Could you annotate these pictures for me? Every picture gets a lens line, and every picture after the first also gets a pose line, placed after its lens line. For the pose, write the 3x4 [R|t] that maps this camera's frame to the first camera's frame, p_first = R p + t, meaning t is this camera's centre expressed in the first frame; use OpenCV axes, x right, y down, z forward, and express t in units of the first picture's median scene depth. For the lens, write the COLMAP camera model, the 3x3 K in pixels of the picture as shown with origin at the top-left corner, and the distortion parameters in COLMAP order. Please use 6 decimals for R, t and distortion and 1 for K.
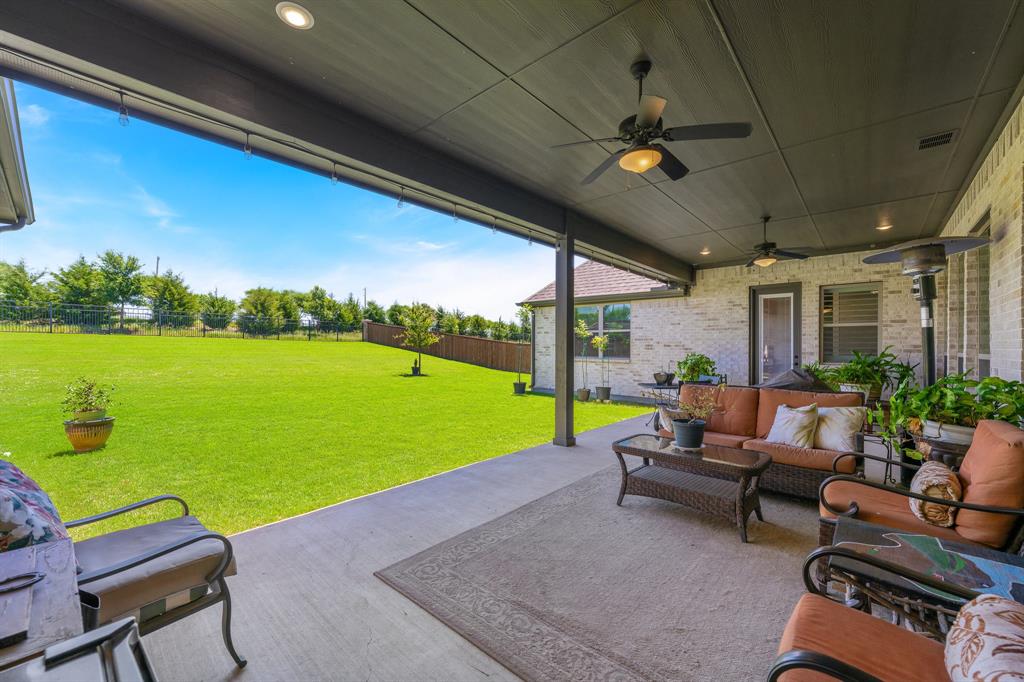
lens RADIAL K [[406.0, 0, 512.0], [0, 406.0, 341.0], [0, 0, 1]] dist [0.000462, 0.000016]
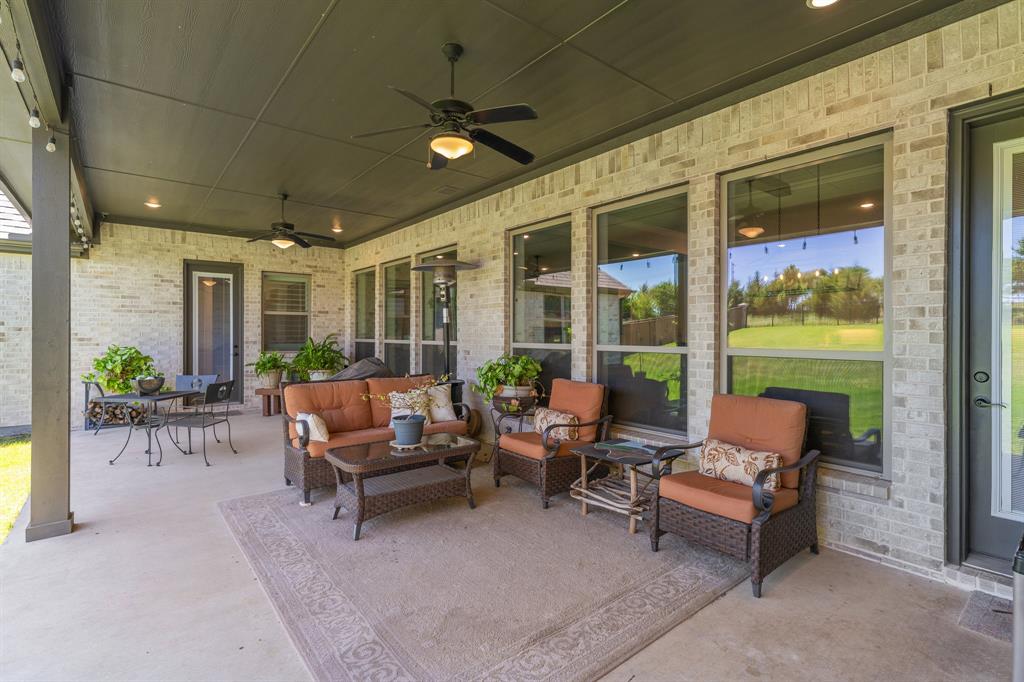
lens RADIAL K [[479.6, 0, 517.1], [0, 479.6, 335.1], [0, 0, 1]] dist [0.000932, -0.000156]
pose [[0.155084, -0.009026, 0.987860, -0.267243], [-0.013922, 0.999839, 0.011322, -0.006682], [-0.987803, -0.015509, 0.154933, 0.234285]]
